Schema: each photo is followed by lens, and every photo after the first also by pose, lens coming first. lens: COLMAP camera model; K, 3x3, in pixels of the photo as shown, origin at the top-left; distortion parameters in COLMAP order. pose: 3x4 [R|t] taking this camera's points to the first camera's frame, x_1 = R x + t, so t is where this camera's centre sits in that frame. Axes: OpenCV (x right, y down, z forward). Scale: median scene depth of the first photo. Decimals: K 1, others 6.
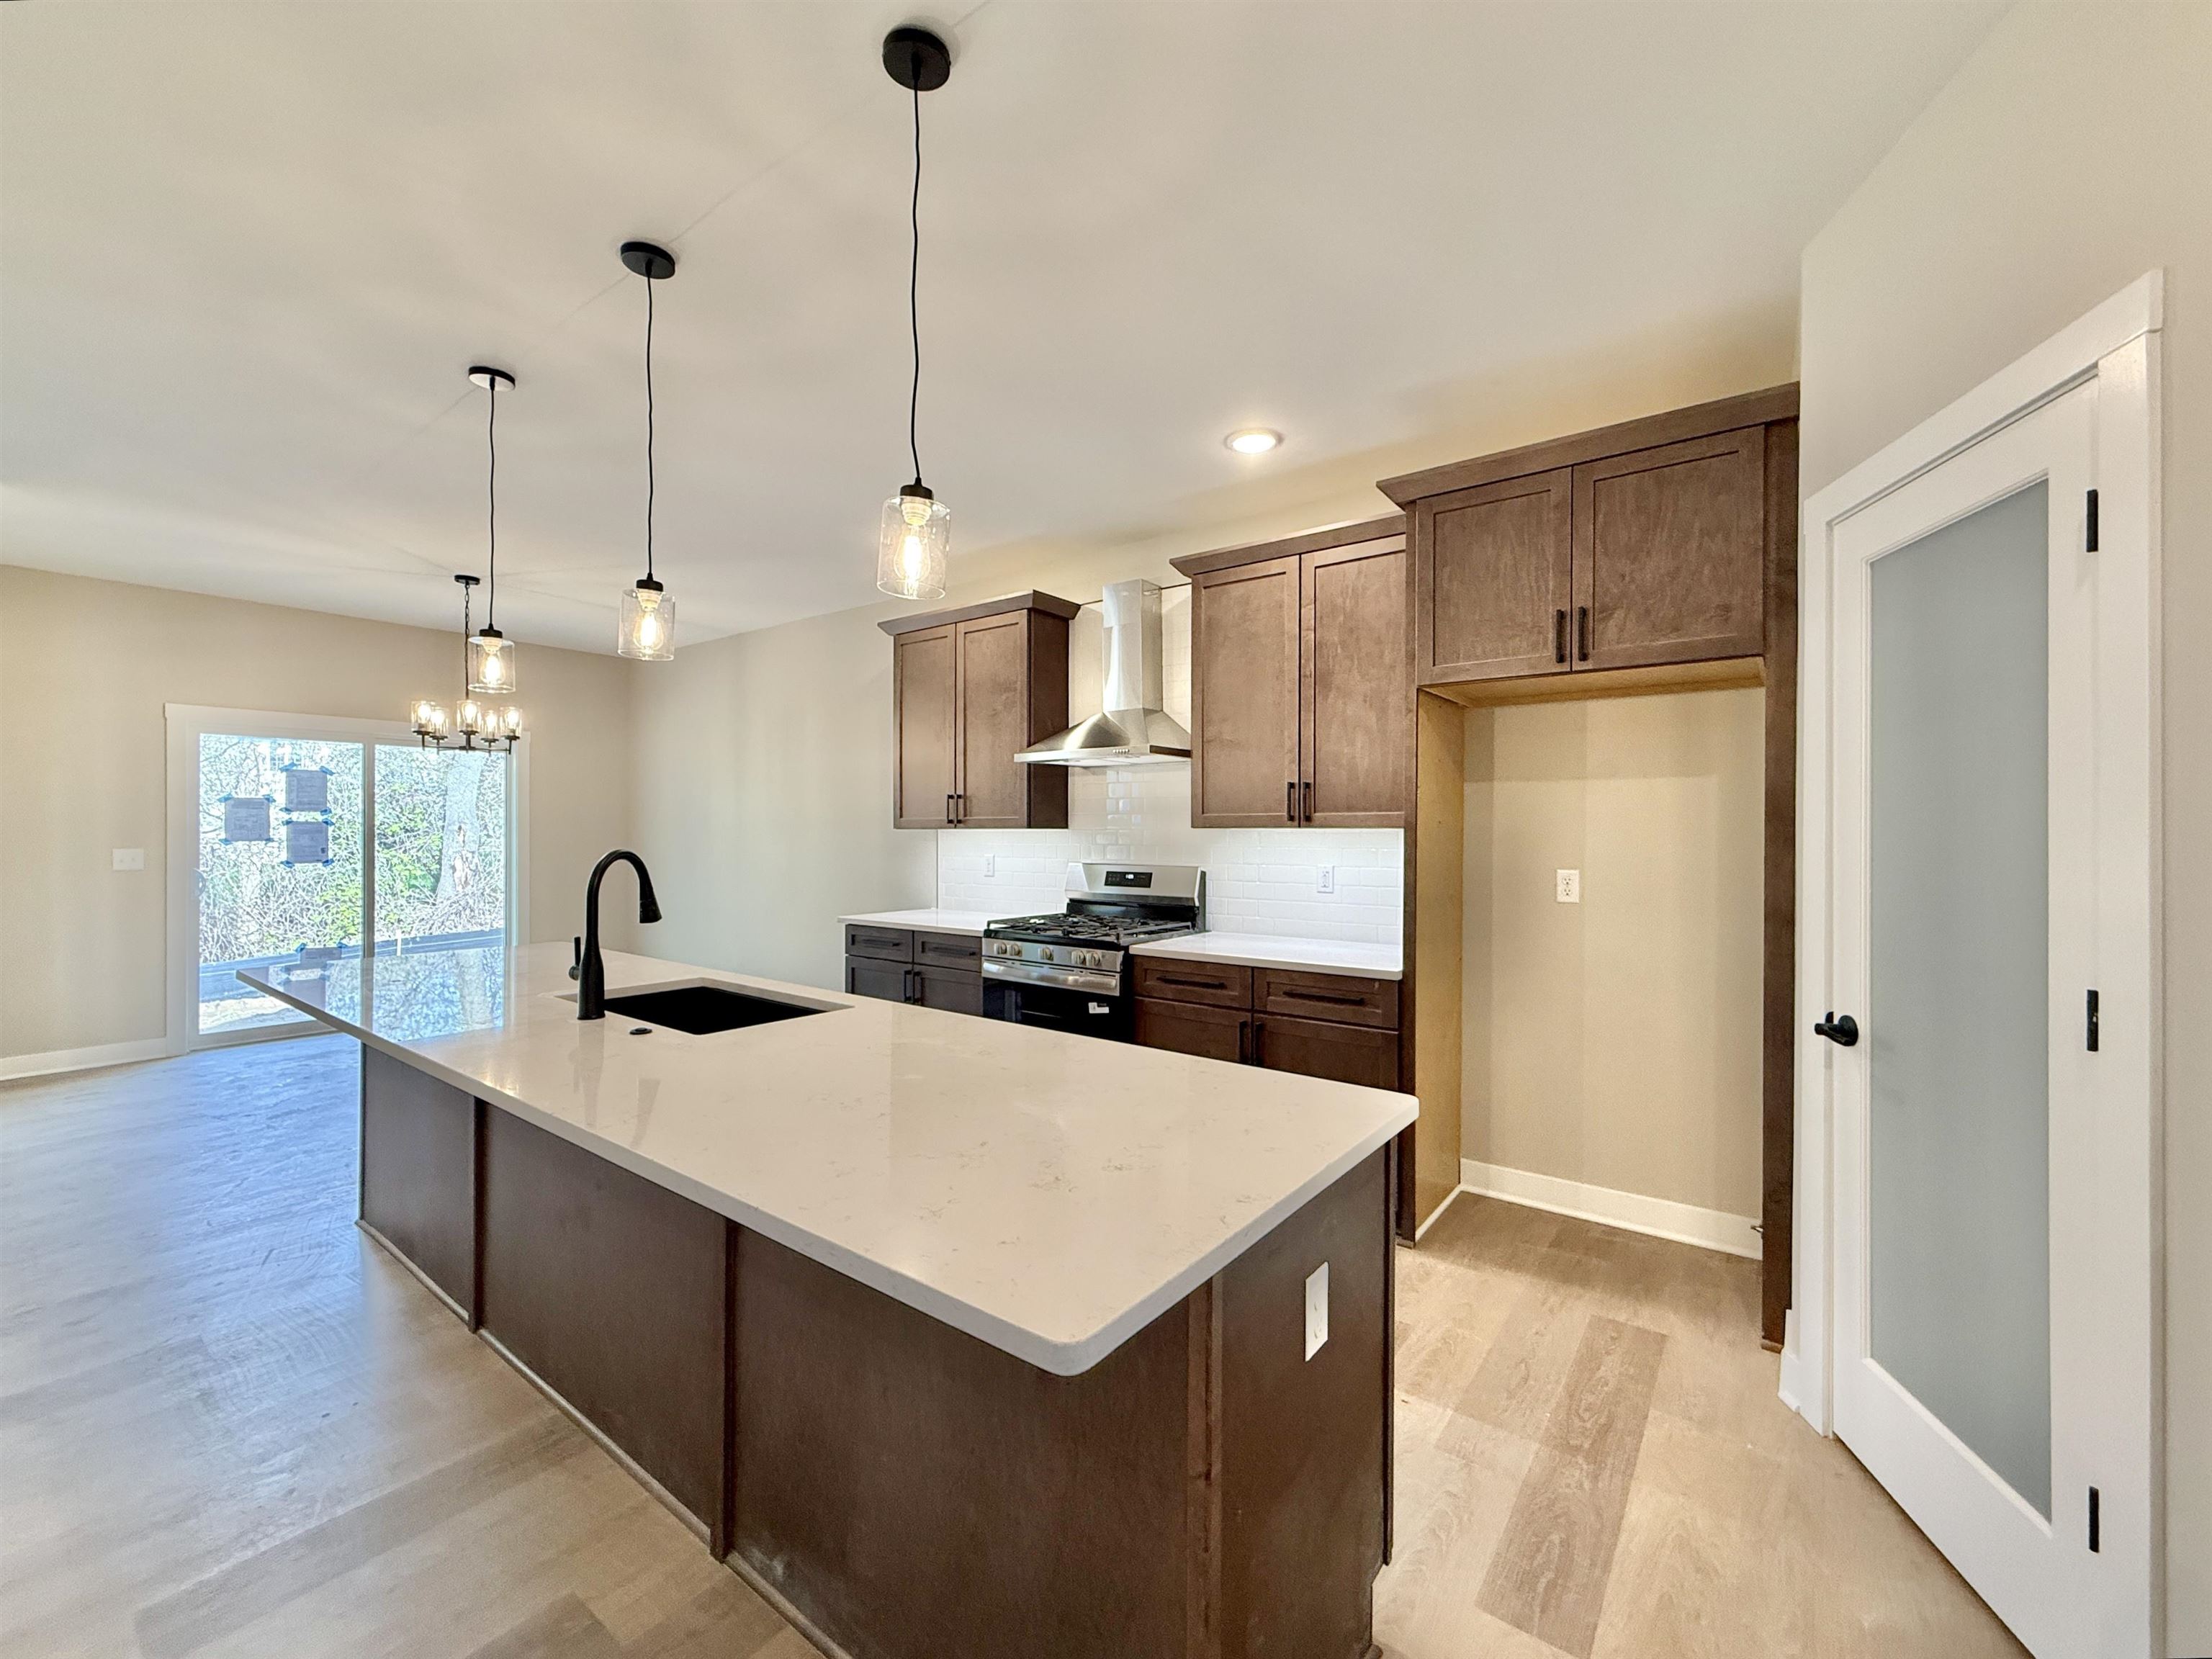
lens RADIAL K [[894.9, 0, 1071.6], [0, 894.9, 846.4], [0, 0, 1]] dist [-0.002614, -0.000587]
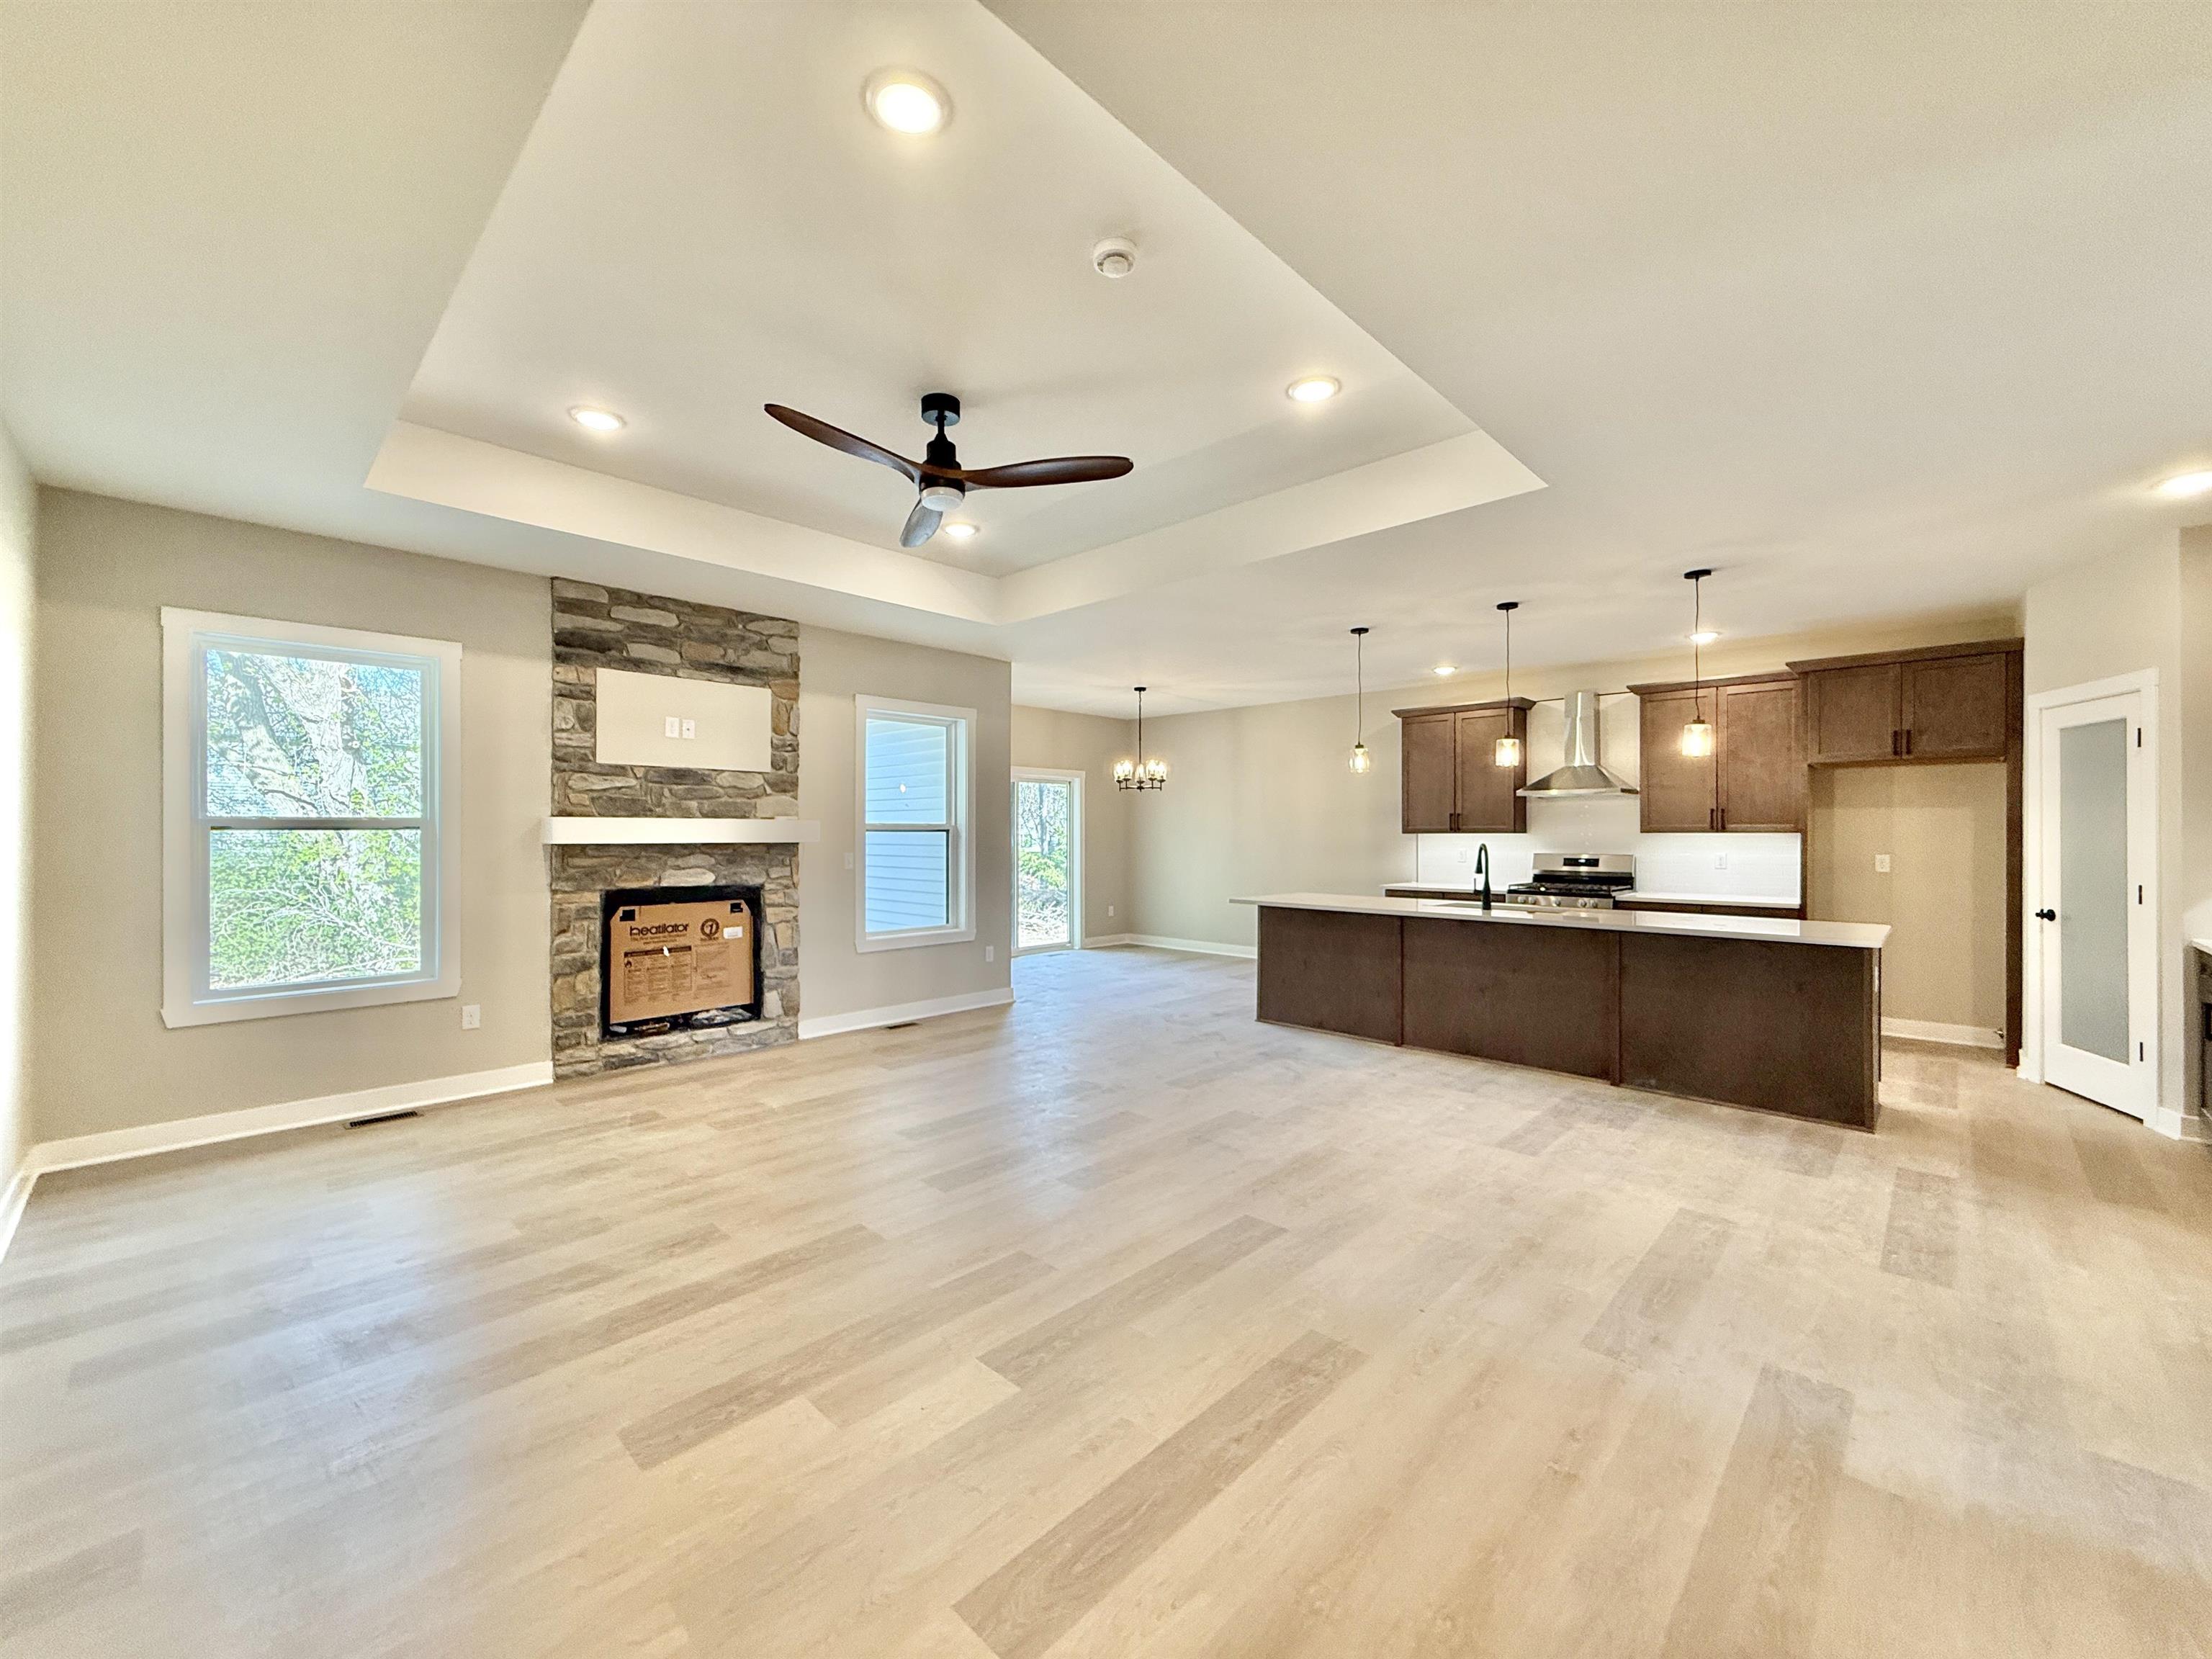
lens RADIAL K [[894.9, 0, 1046.8], [0, 894.9, 841.0], [0, 0, 1]] dist [-0.002614, -0.000587]
pose [[0.991167, -0.002164, -0.132604, -0.952327], [0.001019, 0.999962, -0.008704, 0.011709], [0.132618, 0.008492, 0.991131, -1.111662]]
